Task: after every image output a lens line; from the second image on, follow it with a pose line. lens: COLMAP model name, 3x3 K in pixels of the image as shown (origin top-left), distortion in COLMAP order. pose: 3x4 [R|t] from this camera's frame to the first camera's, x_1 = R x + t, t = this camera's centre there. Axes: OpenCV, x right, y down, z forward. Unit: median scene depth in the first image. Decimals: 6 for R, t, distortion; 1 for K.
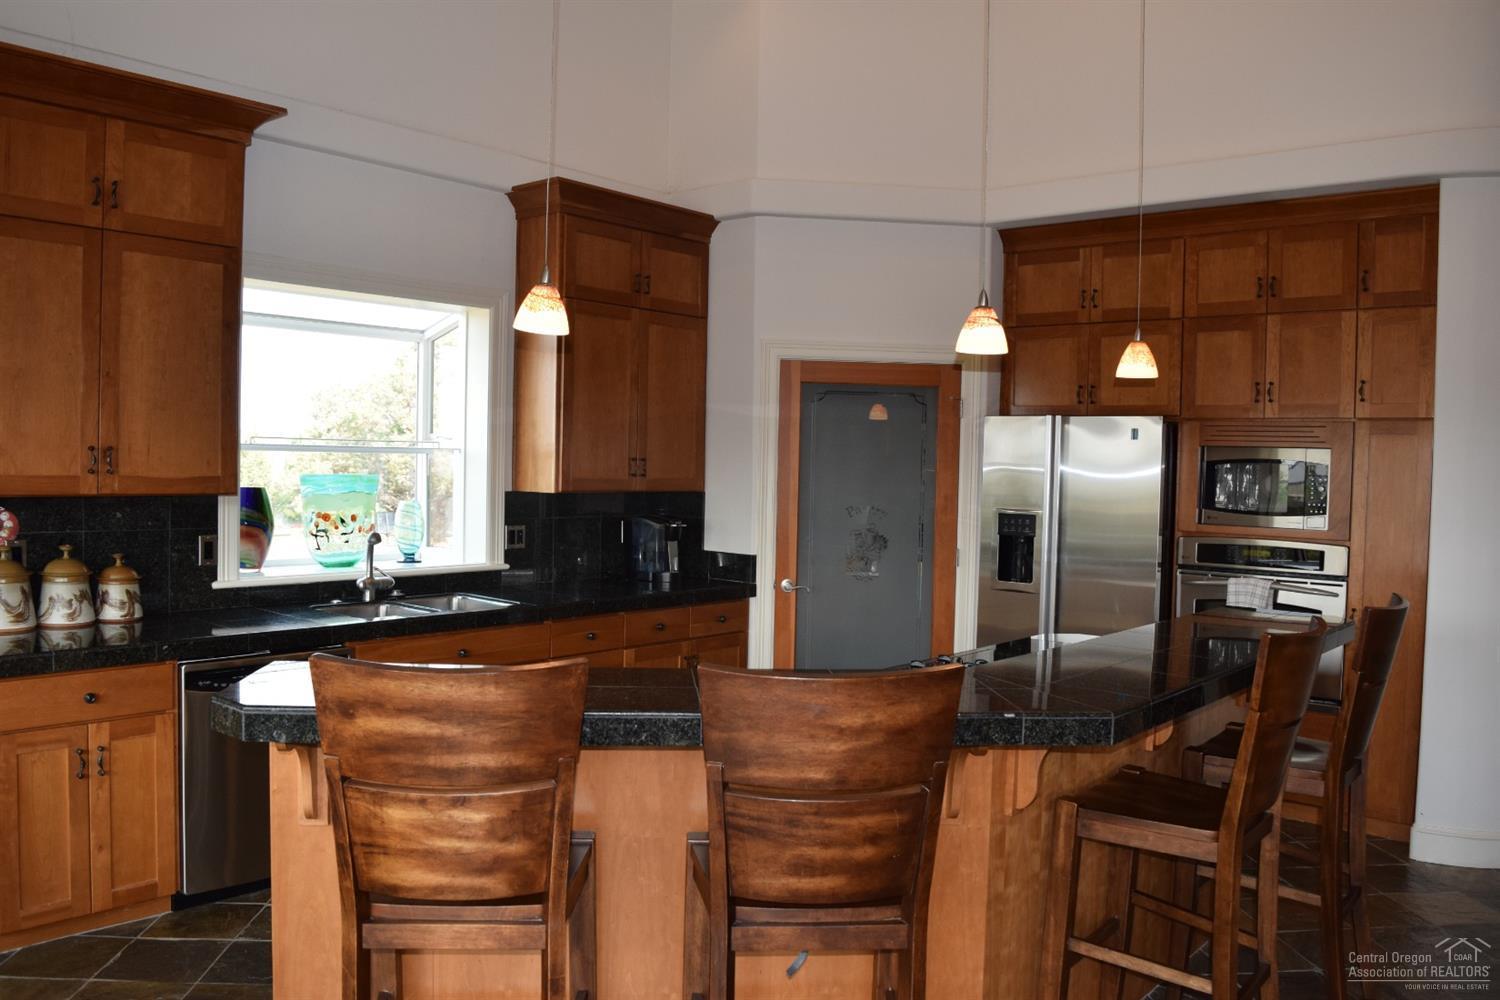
lens RADIAL K [[1181.4, 0, 750.0], [0, 1181.4, 500.0], [0, 0, 1]] dist [-0.094284, 0.008810]
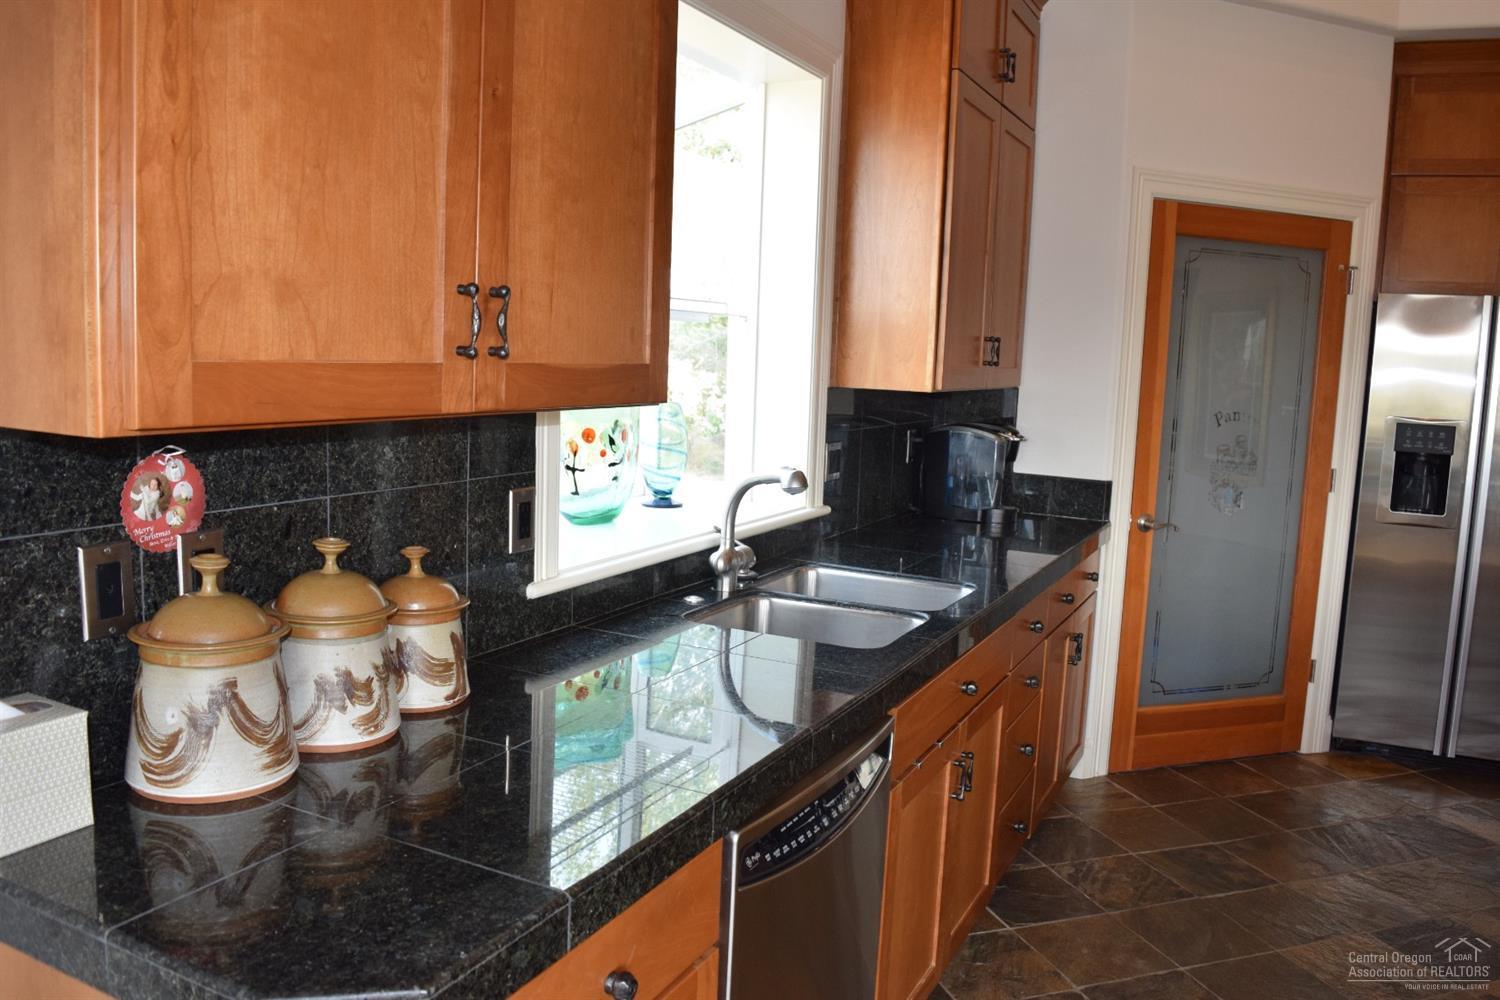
lens RADIAL K [[1181.4, 0, 750.0], [0, 1181.4, 500.0], [0, 0, 1]] dist [-0.094284, 0.008810]
pose [[0.968004, -0.016614, 0.250386, -0.411926], [-0.009465, 0.994679, 0.102591, -0.012068], [-0.250758, -0.101678, 0.962695, 0.426636]]
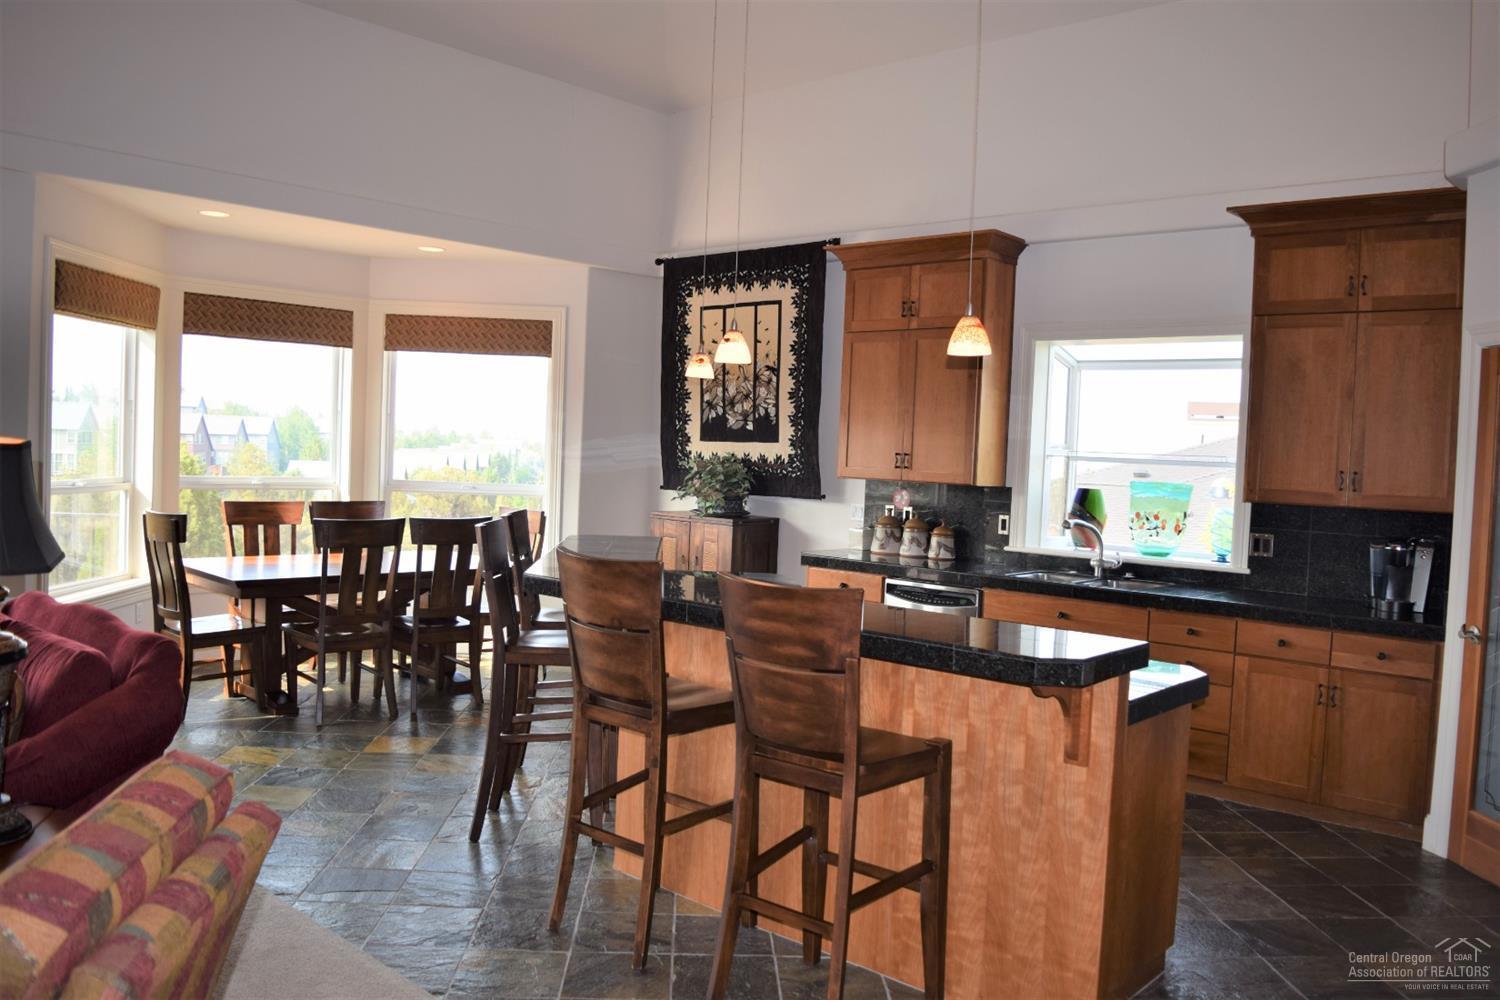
lens RADIAL K [[1181.4, 0, 750.0], [0, 1181.4, 500.0], [0, 0, 1]] dist [-0.094284, 0.008810]
pose [[-0.026622, 0.020723, -0.999431, 0.883545], [-0.070669, 0.997245, 0.022560, -0.000124], [0.997145, 0.071229, -0.025085, 0.584659]]
